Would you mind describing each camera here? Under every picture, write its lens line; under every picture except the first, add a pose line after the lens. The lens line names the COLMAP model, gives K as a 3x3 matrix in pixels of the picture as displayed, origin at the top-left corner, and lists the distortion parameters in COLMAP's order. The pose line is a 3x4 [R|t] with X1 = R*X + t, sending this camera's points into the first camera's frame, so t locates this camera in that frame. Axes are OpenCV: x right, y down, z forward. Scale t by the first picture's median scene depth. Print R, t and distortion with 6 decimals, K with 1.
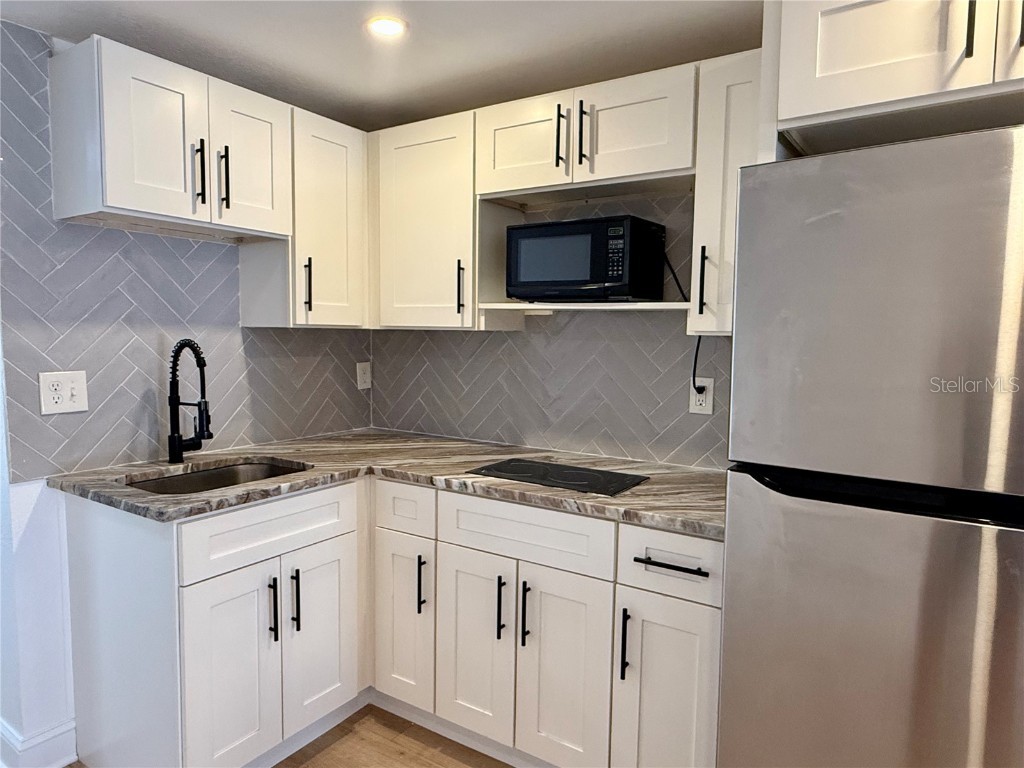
lens RADIAL K [[639.1, 0, 506.2], [0, 639.1, 391.6], [0, 0, 1]] dist [0.000548, -0.002661]
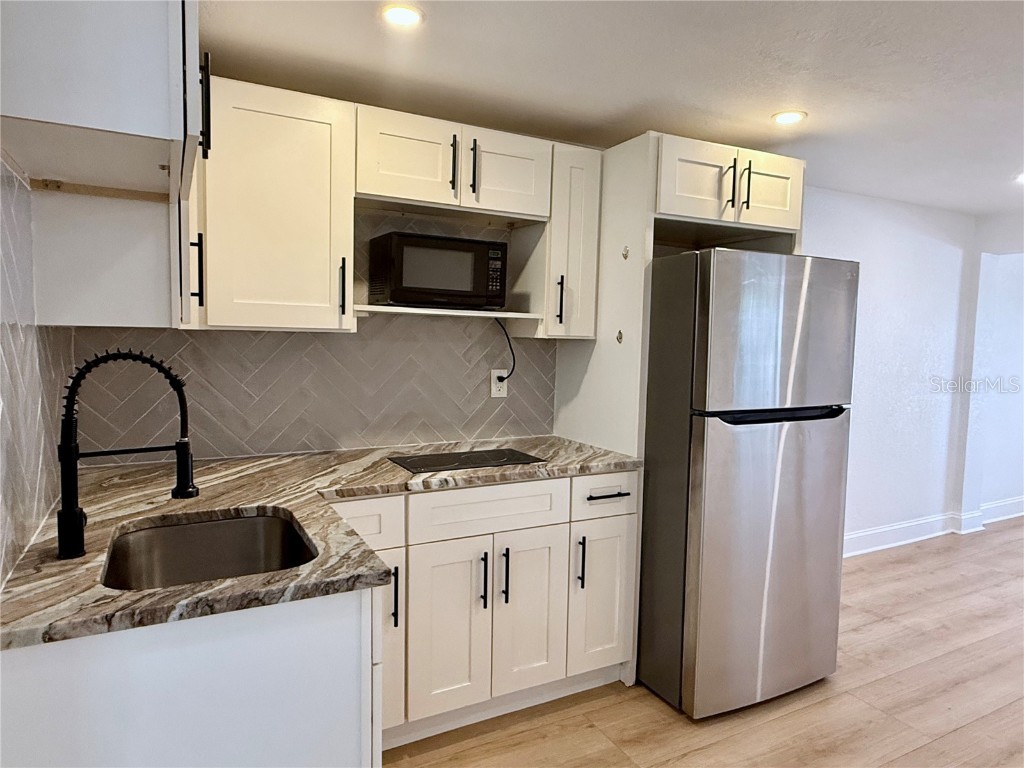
lens RADIAL K [[639.1, 0, 506.2], [0, 639.1, 391.6], [0, 0, 1]] dist [0.000548, -0.002661]
pose [[0.482457, -0.079596, 0.872296, -0.907743], [0.067746, 0.996270, 0.053439, -0.050210], [-0.873296, 0.033313, 0.486050, 0.387810]]
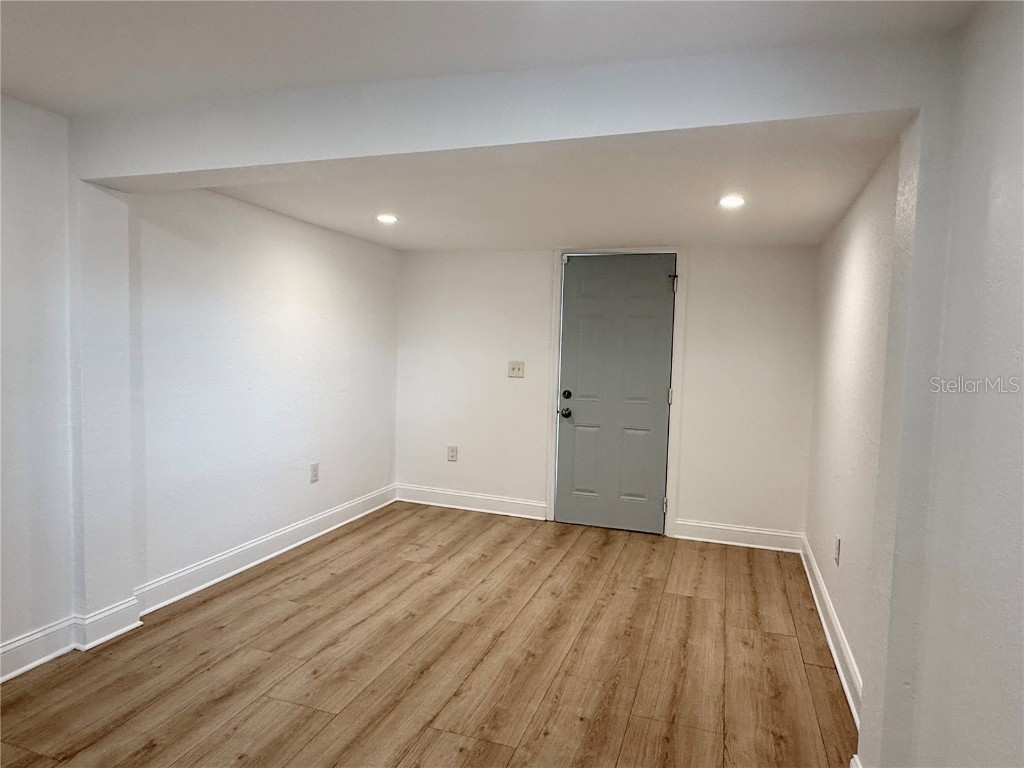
lens RADIAL K [[639.1, 0, 506.2], [0, 639.1, 391.6], [0, 0, 1]] dist [0.000548, -0.002661]
pose [[-0.246409, -0.087093, 0.965245, 0.350247], [0.060964, 0.992589, 0.105123, 0.053222], [-0.967247, 0.084748, -0.239273, -0.508759]]
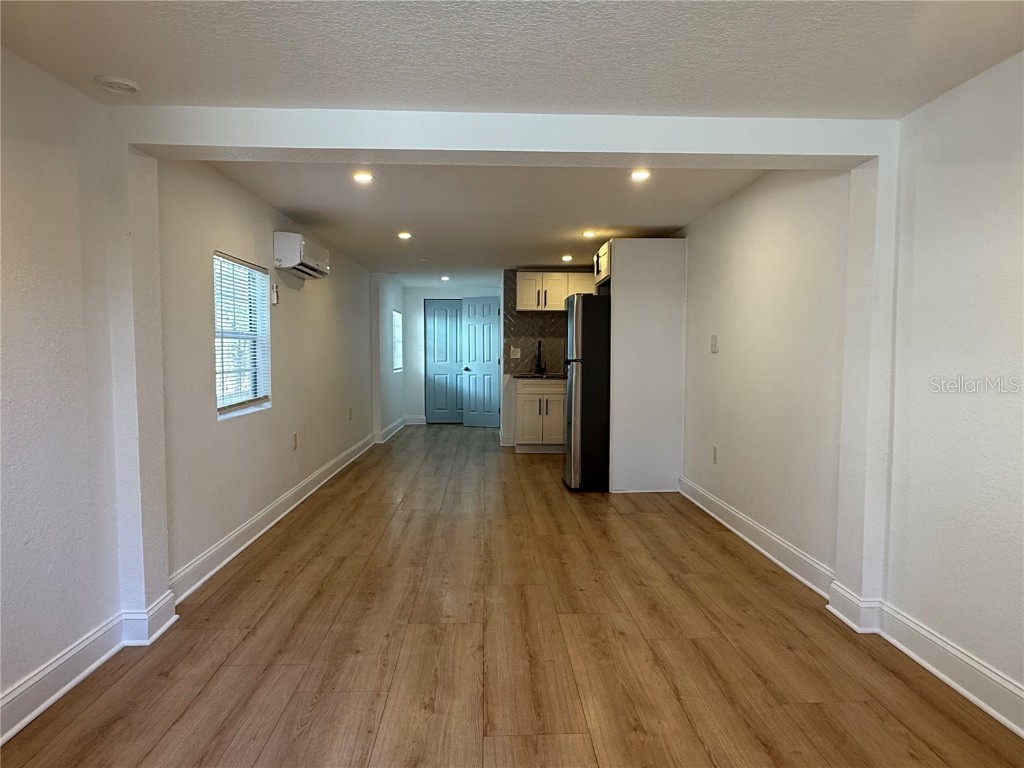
lens RADIAL K [[639.1, 0, 506.2], [0, 639.1, 391.6], [0, 0, 1]] dist [0.000548, -0.002661]
pose [[0.578853, 0.041947, -0.814352, 2.618458], [-0.072220, 0.997389, 0.000041, 0.248046], [0.812227, 0.058789, 0.580371, -1.416163]]
